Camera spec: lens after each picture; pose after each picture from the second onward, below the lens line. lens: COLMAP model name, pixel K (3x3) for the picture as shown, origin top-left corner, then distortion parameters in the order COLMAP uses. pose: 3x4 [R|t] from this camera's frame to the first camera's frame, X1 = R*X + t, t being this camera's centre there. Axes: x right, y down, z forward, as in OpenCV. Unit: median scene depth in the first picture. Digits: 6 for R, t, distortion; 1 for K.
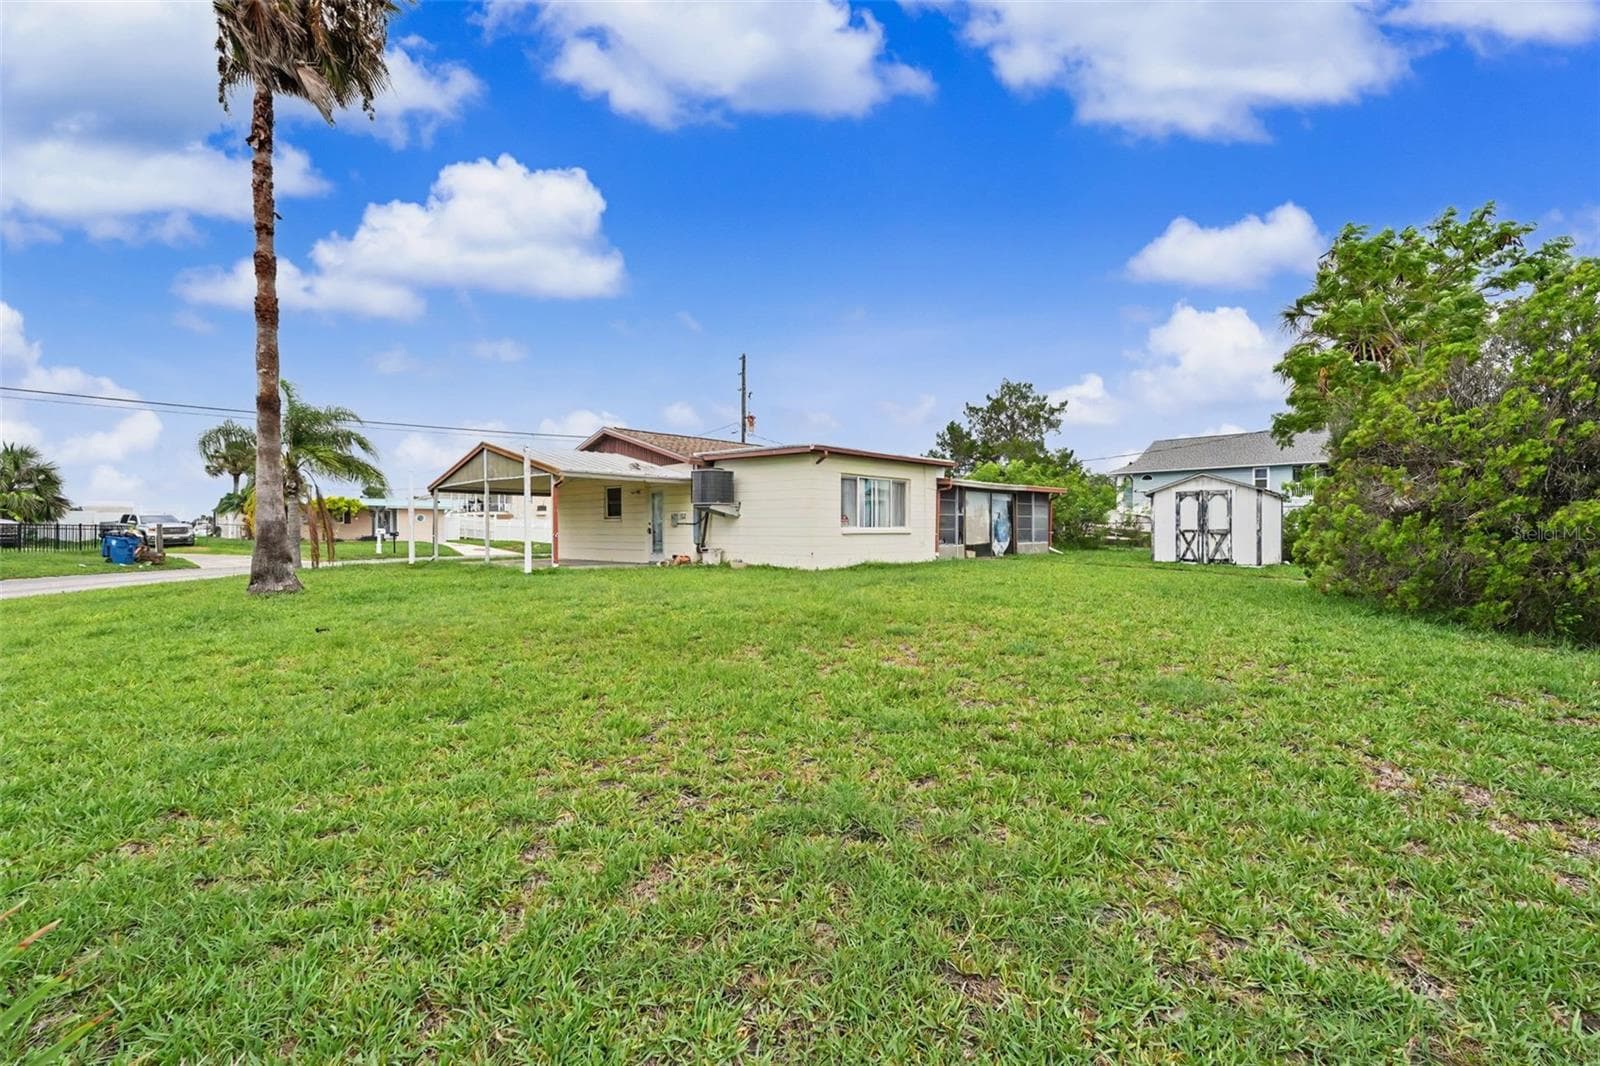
lens RADIAL K [[702.8, 0, 806.7], [0, 702.8, 519.3], [0, 0, 1]] dist [0.005447, -0.000111]
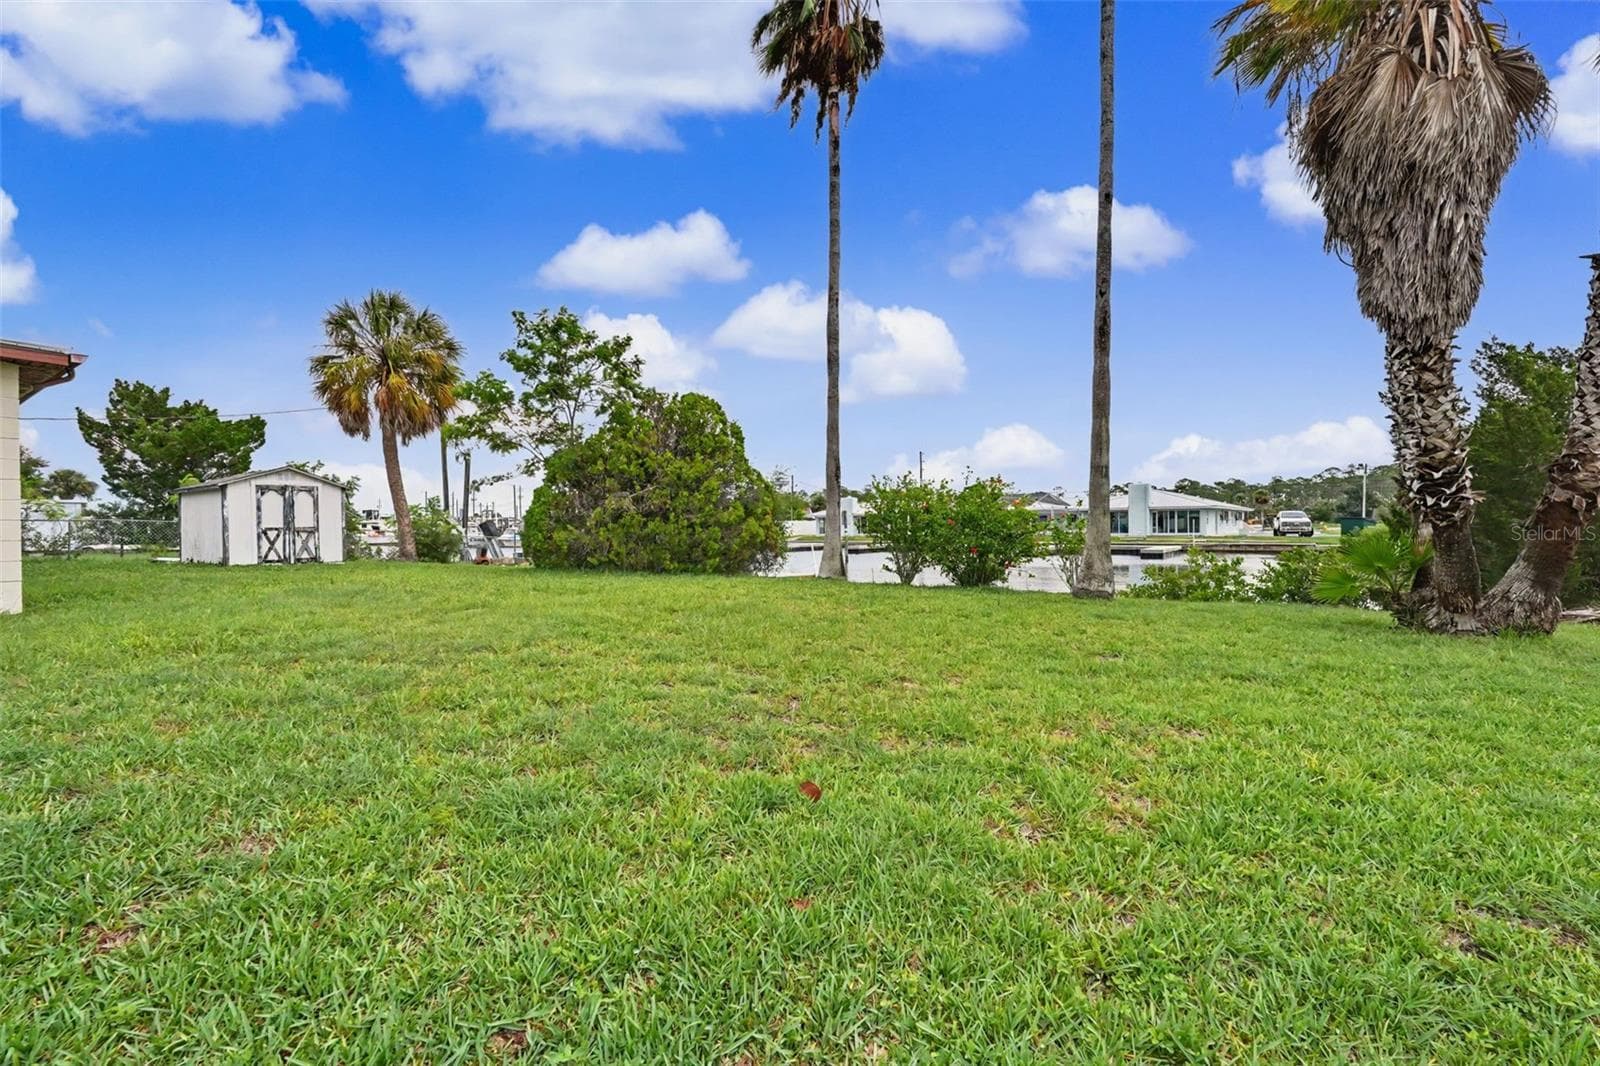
lens RADIAL K [[702.8, 0, 803.8], [0, 702.8, 538.3], [0, 0, 1]] dist [0.005447, -0.000111]
pose [[0.999978, -0.000806, -0.006601, 0.836414], [0.000773, 0.999987, -0.005016, 0.022367], [0.006605, 0.005010, 0.999966, 0.004835]]
